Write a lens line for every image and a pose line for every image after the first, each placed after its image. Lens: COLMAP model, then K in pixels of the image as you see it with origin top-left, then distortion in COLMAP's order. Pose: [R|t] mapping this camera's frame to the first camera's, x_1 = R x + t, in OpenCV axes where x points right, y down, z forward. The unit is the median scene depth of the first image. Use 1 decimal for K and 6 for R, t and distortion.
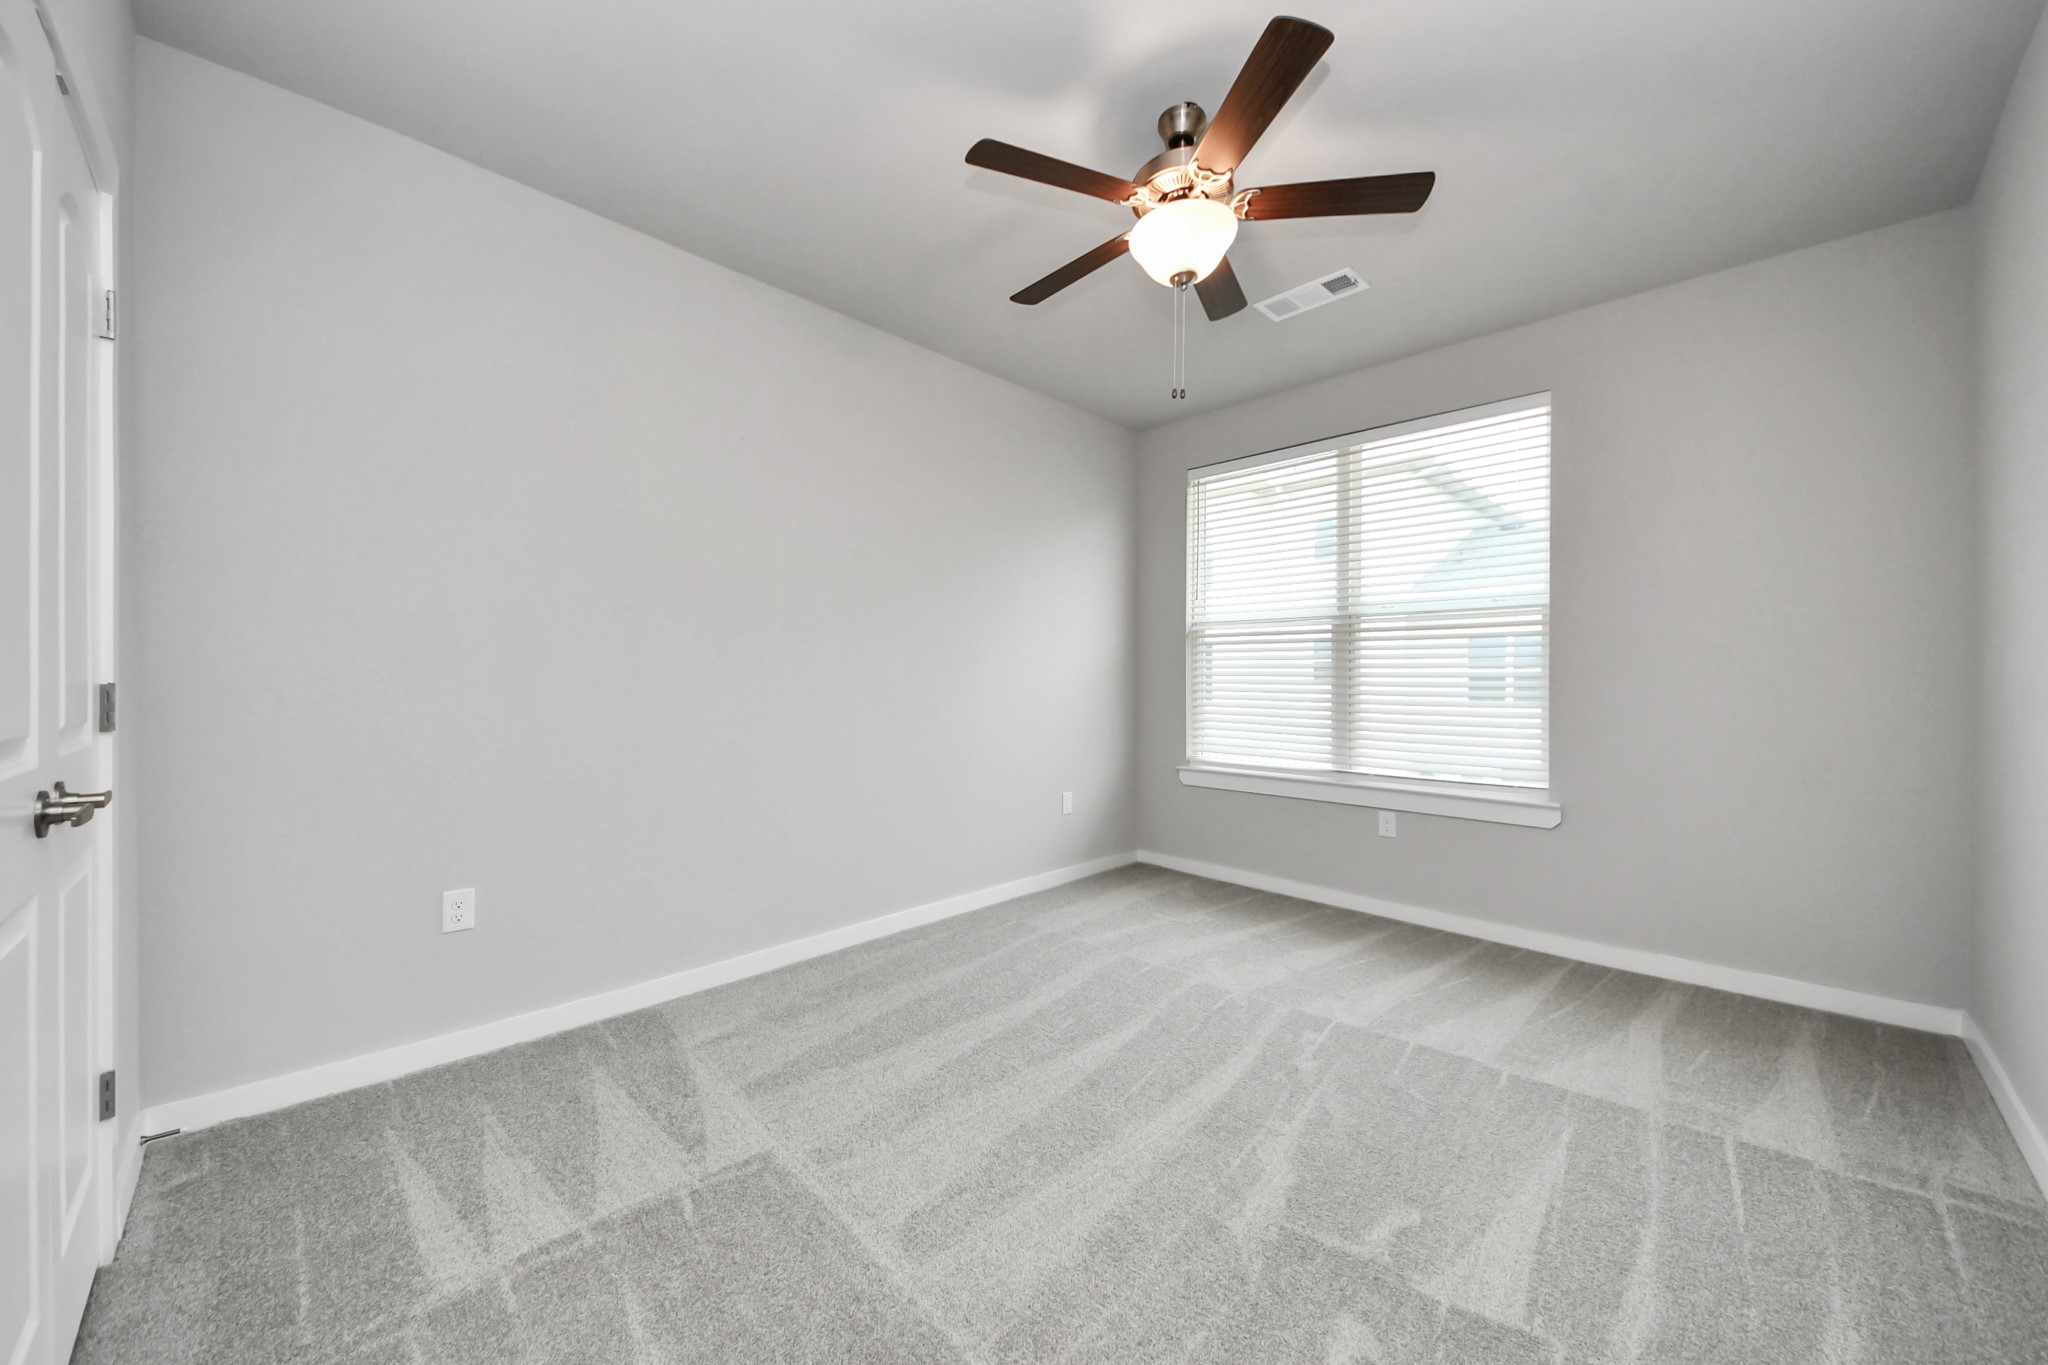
lens RADIAL K [[741.5, 0, 1039.9], [0, 741.5, 696.2], [0, 0, 1]] dist [-0.001748, 0.000126]
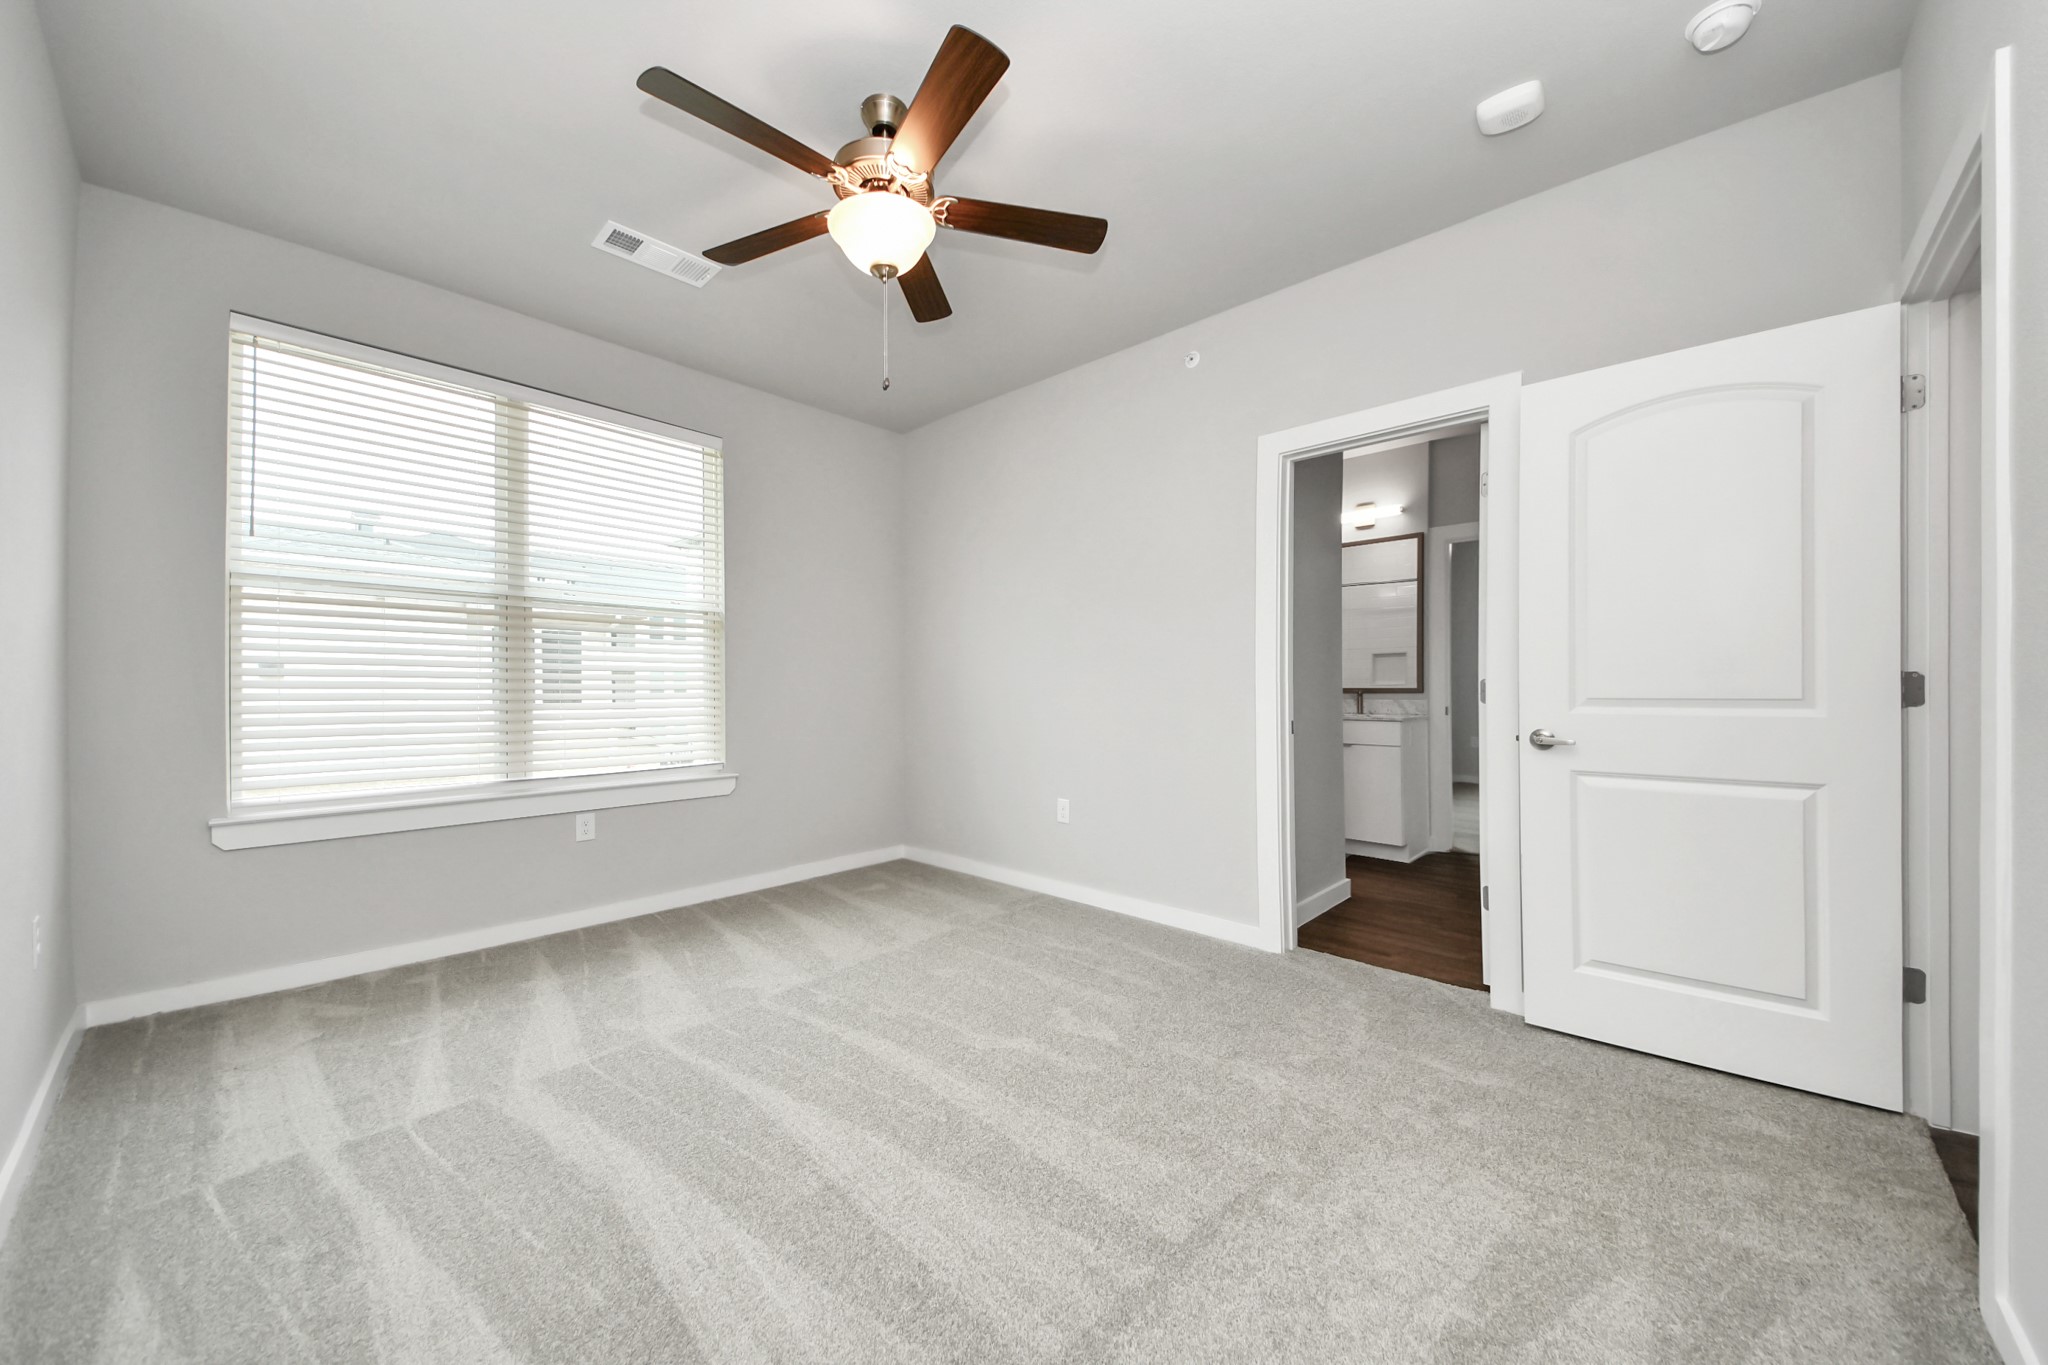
lens RADIAL K [[741.5, 0, 1030.1], [0, 741.5, 676.1], [0, 0, 1]] dist [-0.001748, 0.000126]
pose [[-0.040669, -0.001199, 0.999172, -0.505921], [0.006819, 0.999976, 0.001478, -0.016205], [-0.999149, 0.006873, -0.040660, 0.491724]]
